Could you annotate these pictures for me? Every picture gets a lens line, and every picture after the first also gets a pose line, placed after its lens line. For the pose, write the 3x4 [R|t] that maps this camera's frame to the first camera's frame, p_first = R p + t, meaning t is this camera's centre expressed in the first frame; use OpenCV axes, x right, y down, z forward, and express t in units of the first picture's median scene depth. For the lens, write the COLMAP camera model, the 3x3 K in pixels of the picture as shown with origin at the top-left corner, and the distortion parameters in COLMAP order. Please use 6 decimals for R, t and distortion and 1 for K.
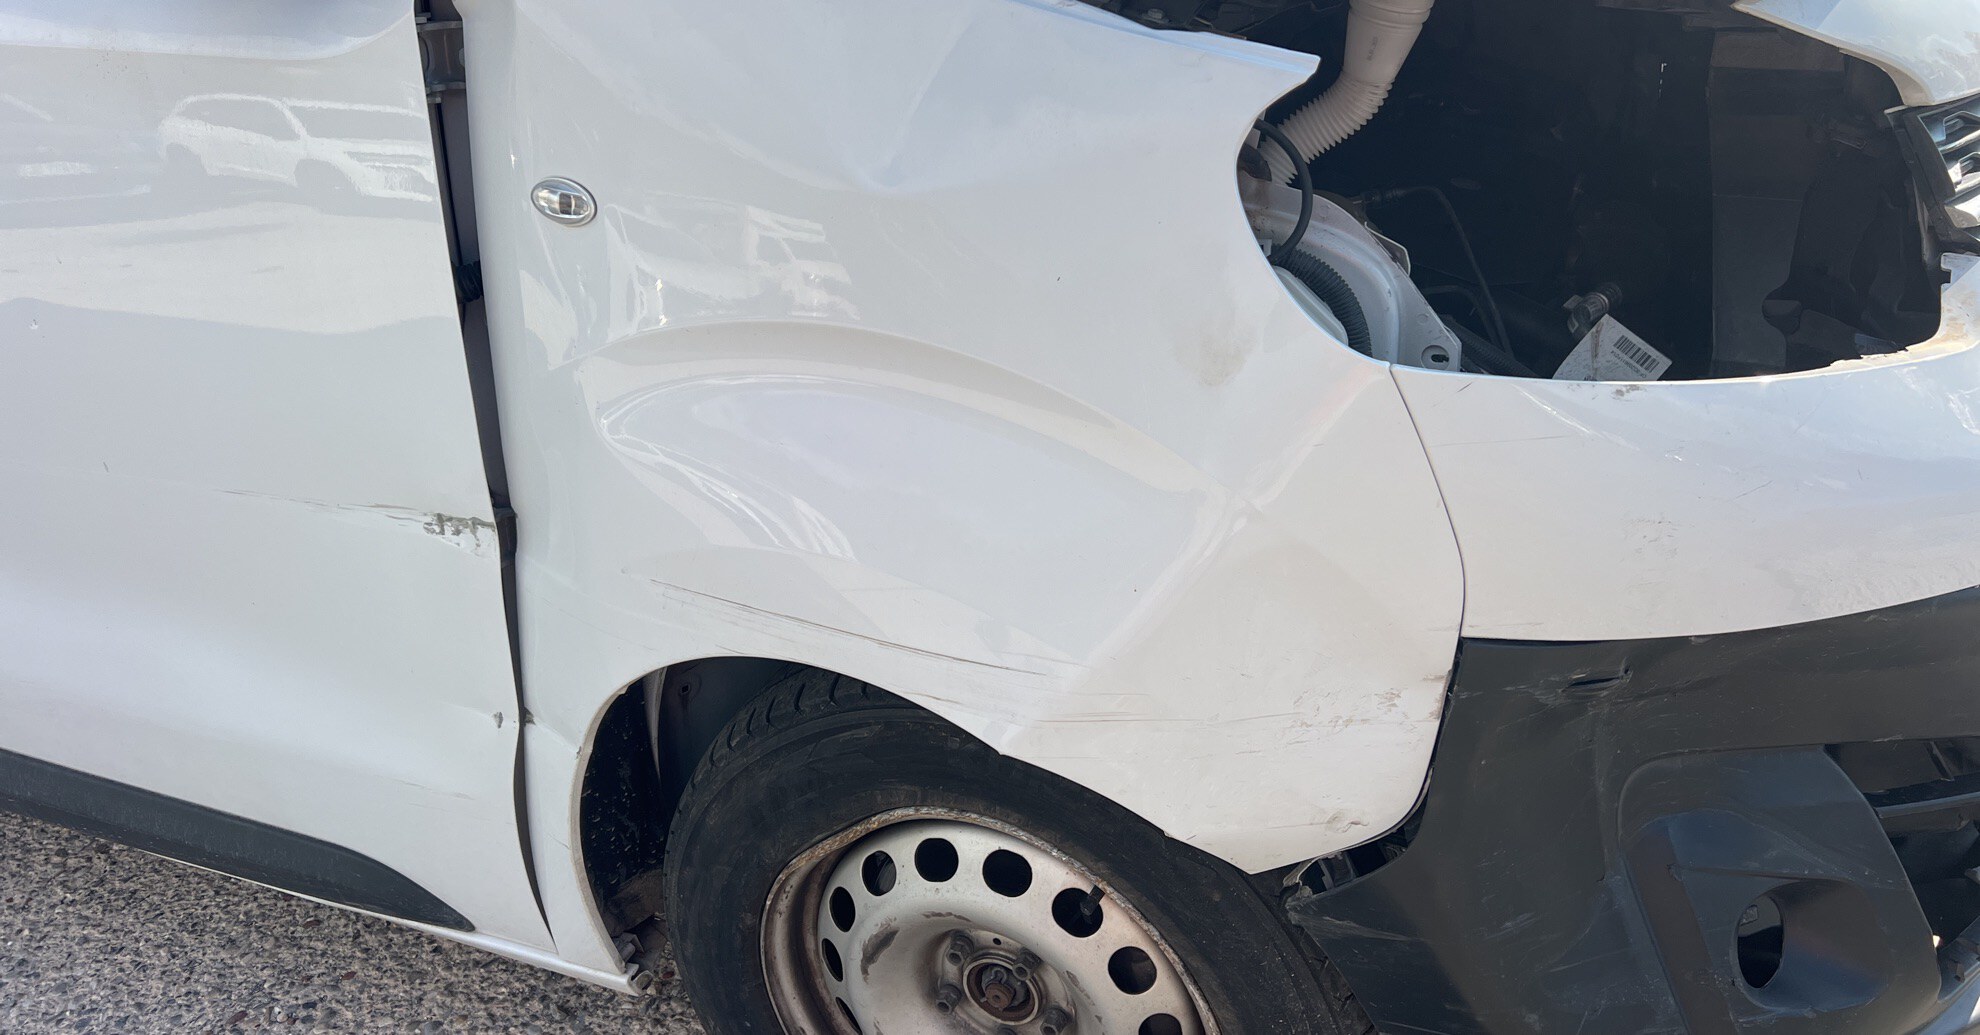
lens RADIAL K [[1419.8, 0, 990.0], [0, 1419.8, 517.5], [0, 0, 1]] dist [0.005209, -0.003455]
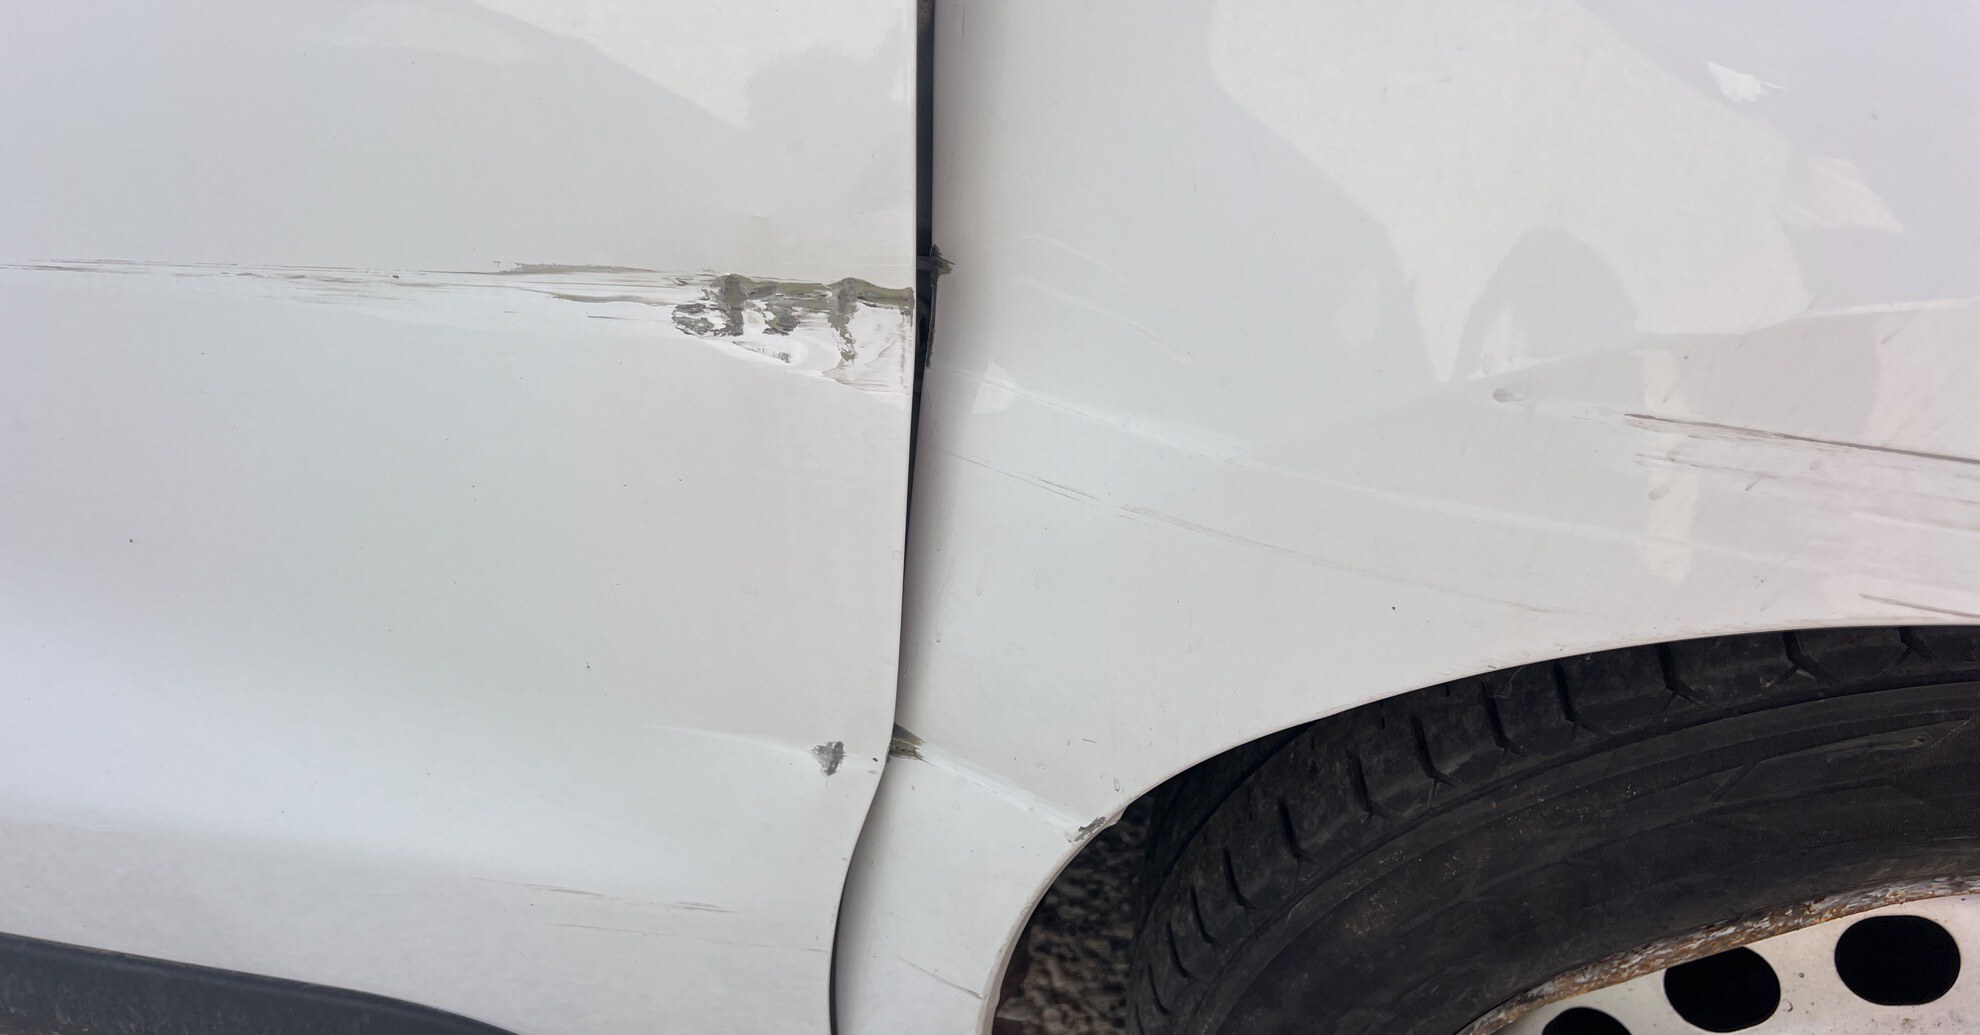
lens RADIAL K [[1419.8, 0, 990.0], [0, 1419.8, 517.5], [0, 0, 1]] dist [0.005209, -0.003455]
pose [[0.978651, -0.093423, 0.183070, -0.395604], [0.064191, 0.985100, 0.159556, 0.004202], [-0.195249, -0.144398, 0.970066, 0.619533]]
